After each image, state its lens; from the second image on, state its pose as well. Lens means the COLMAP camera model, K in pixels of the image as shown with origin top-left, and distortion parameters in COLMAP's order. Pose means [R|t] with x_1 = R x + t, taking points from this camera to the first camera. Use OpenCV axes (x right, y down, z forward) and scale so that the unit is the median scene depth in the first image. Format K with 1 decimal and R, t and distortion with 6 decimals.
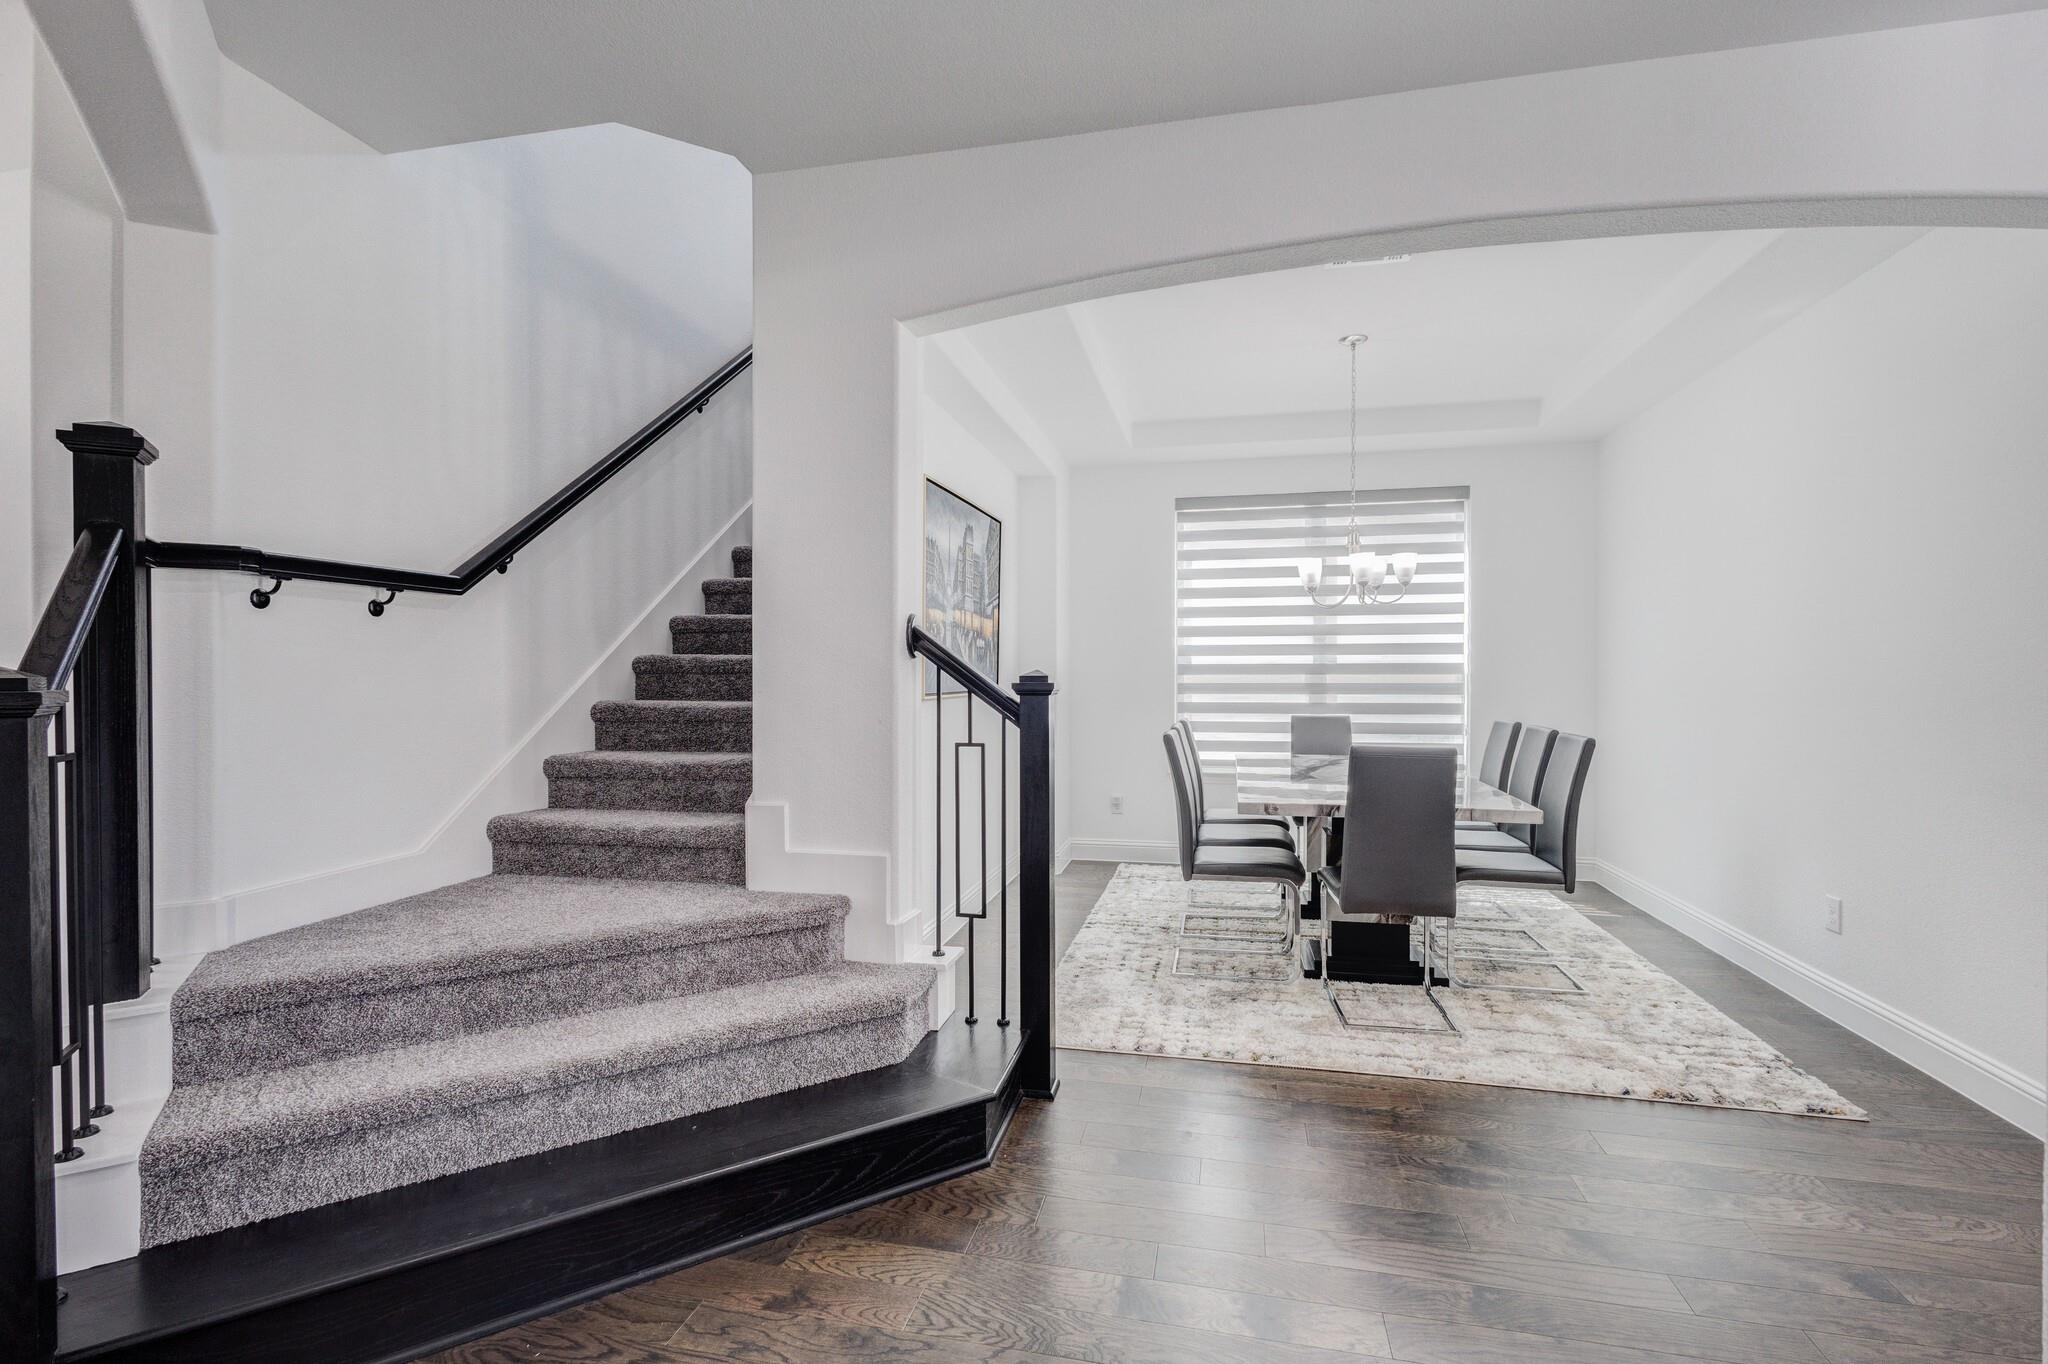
lens RADIAL K [[952.8, 0, 1009.6], [0, 952.8, 680.8], [0, 0, 1]] dist [0.007777, -0.003561]
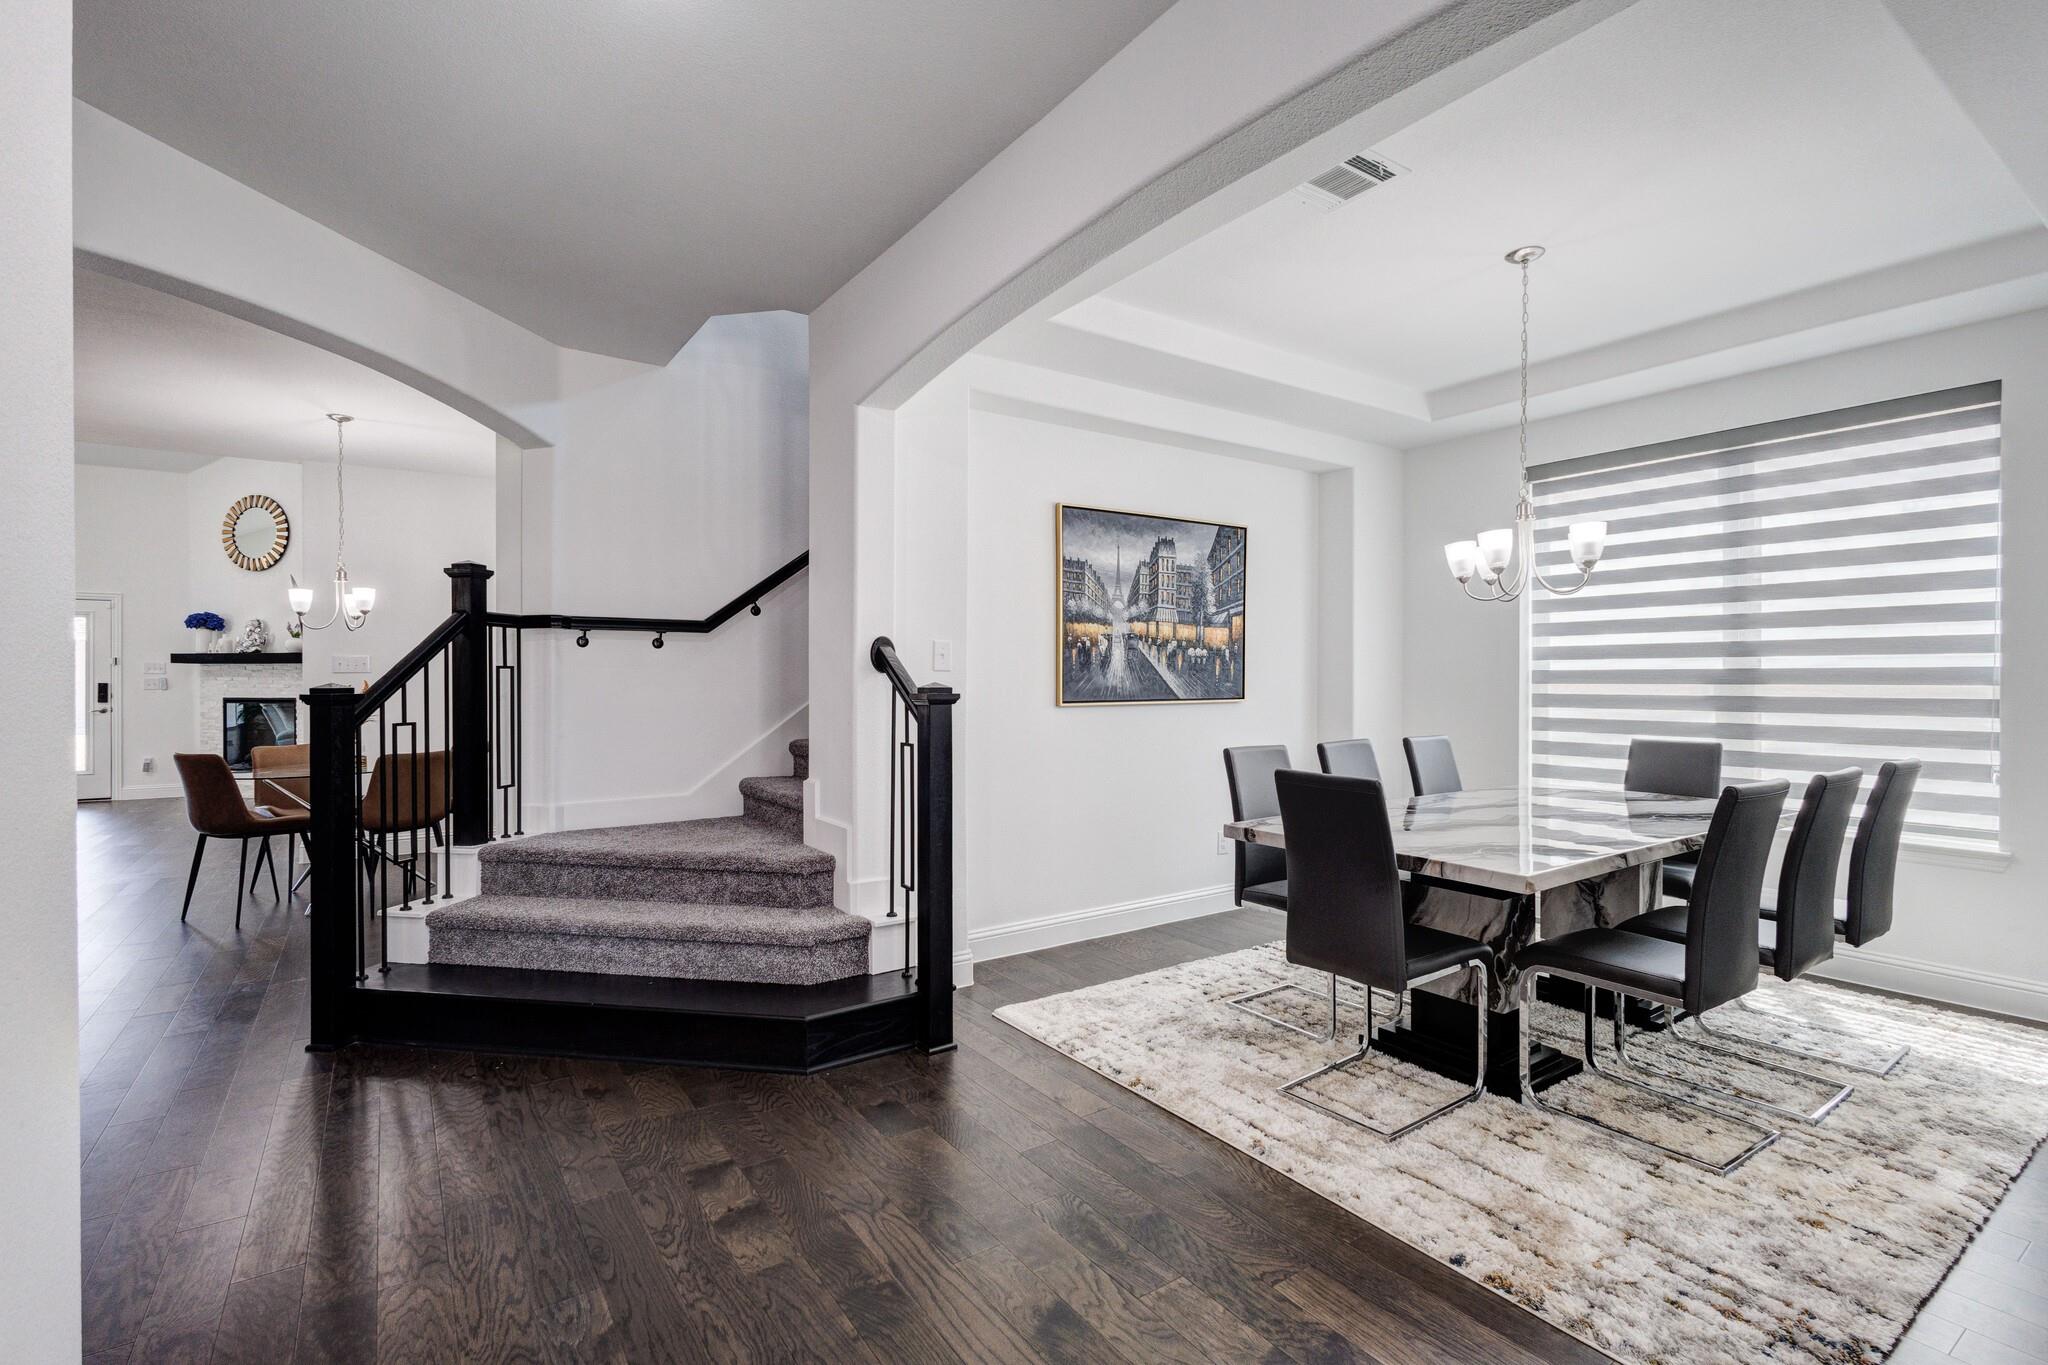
lens RADIAL K [[952.8, 0, 1041.4], [0, 952.8, 678.0], [0, 0, 1]] dist [0.007777, -0.003561]
pose [[0.725648, -0.000768, -0.688066, 0.832387], [-0.003385, 0.999983, -0.004687, -0.009971], [0.688058, 0.005730, 0.725633, 0.227760]]
